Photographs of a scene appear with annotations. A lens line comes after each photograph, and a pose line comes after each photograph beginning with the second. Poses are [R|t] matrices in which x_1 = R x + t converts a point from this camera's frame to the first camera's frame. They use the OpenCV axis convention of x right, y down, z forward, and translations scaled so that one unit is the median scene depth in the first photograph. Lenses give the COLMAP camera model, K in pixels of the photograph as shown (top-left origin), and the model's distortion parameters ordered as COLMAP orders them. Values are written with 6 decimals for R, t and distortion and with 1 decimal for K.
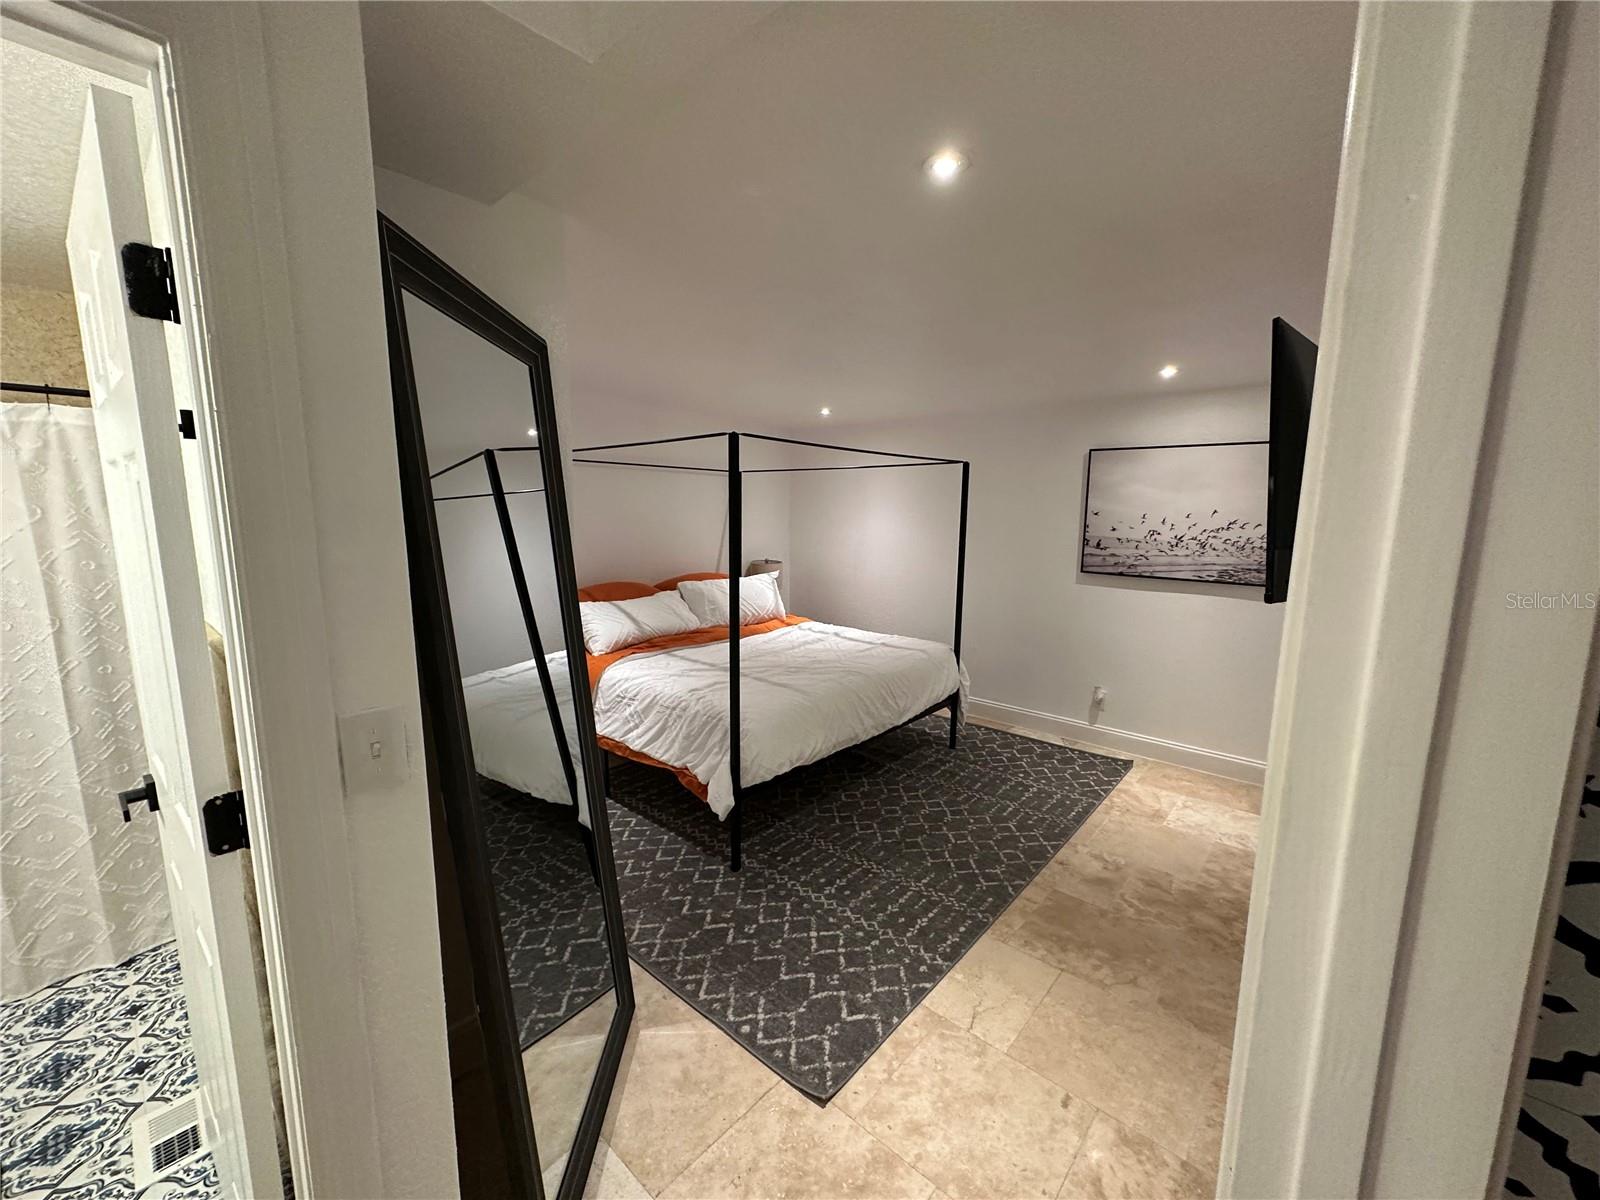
lens RADIAL K [[640.5, 0, 801.0], [0, 640.5, 599.6], [0, 0, 1]] dist [-0.000752, 0.000368]
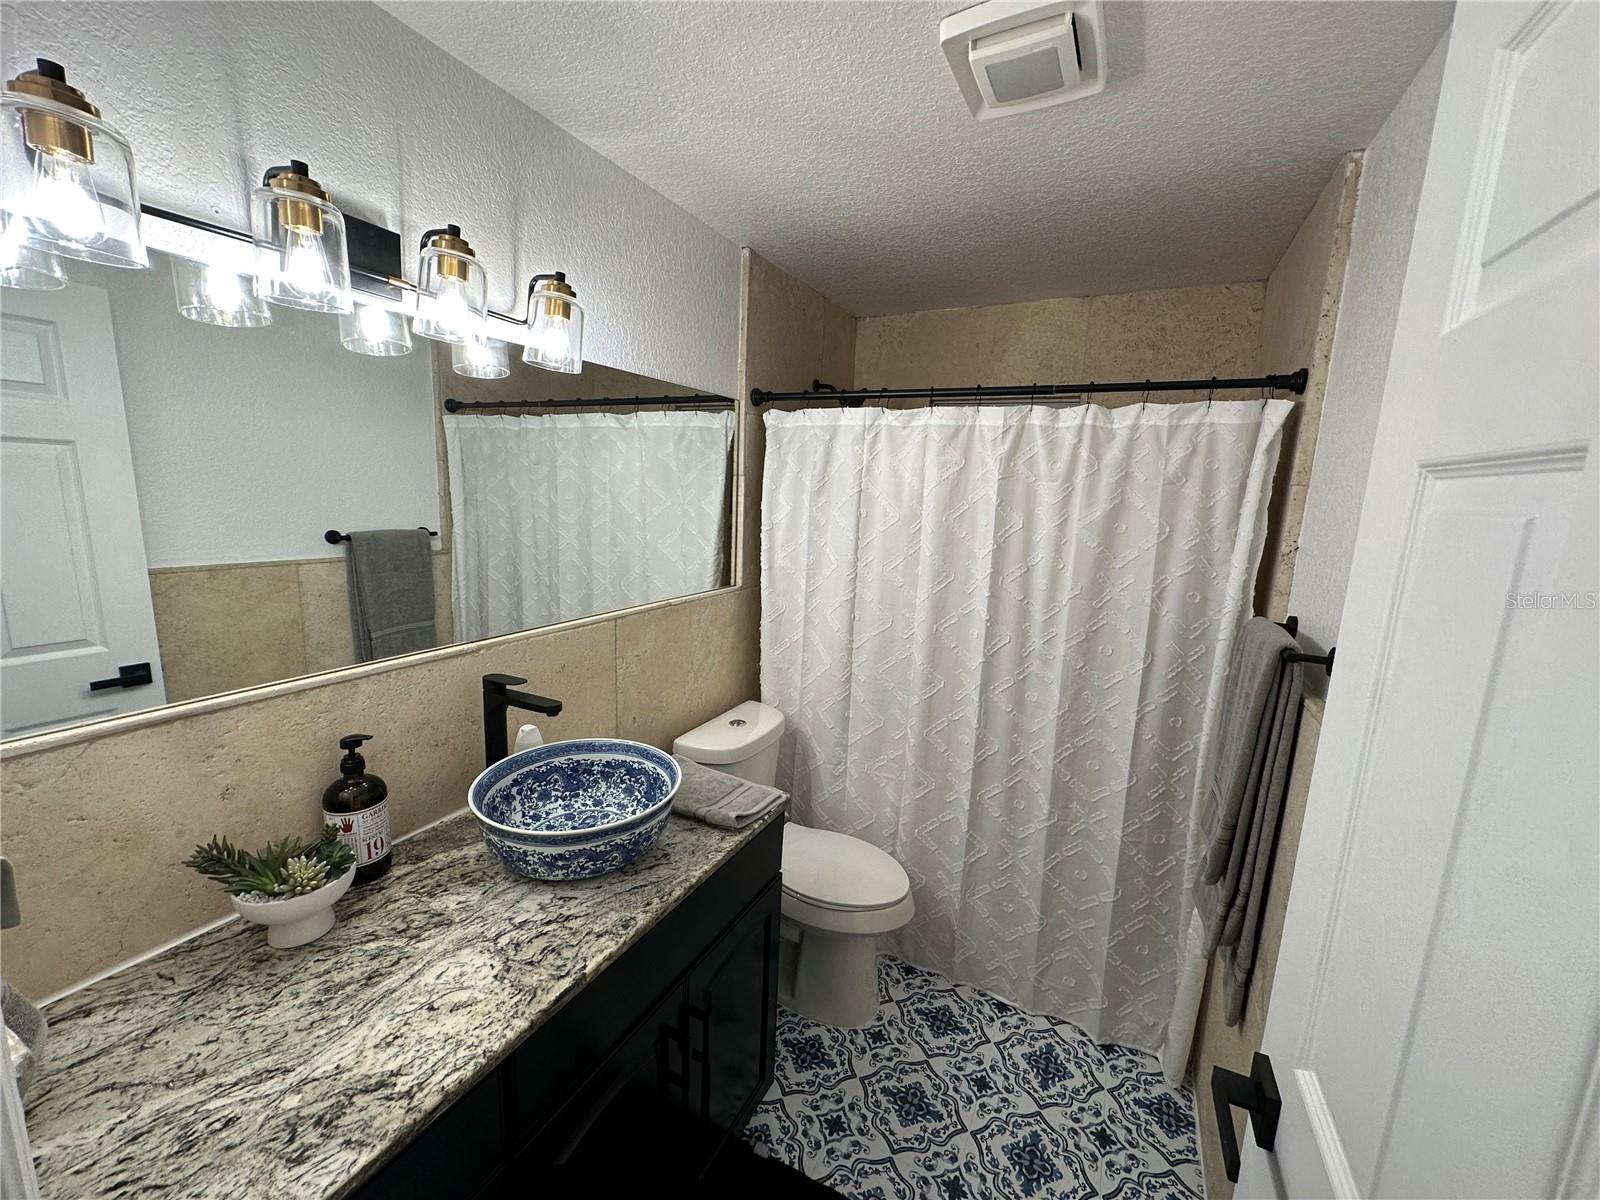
lens RADIAL K [[640.5, 0, 798.1], [0, 640.5, 601.8], [0, 0, 1]] dist [-0.000752, 0.000368]
pose [[0.249479, 0.170739, -0.953209, -0.465939], [-0.181685, 0.975107, 0.127110, -0.061261], [0.951184, 0.141473, 0.274290, 0.299481]]
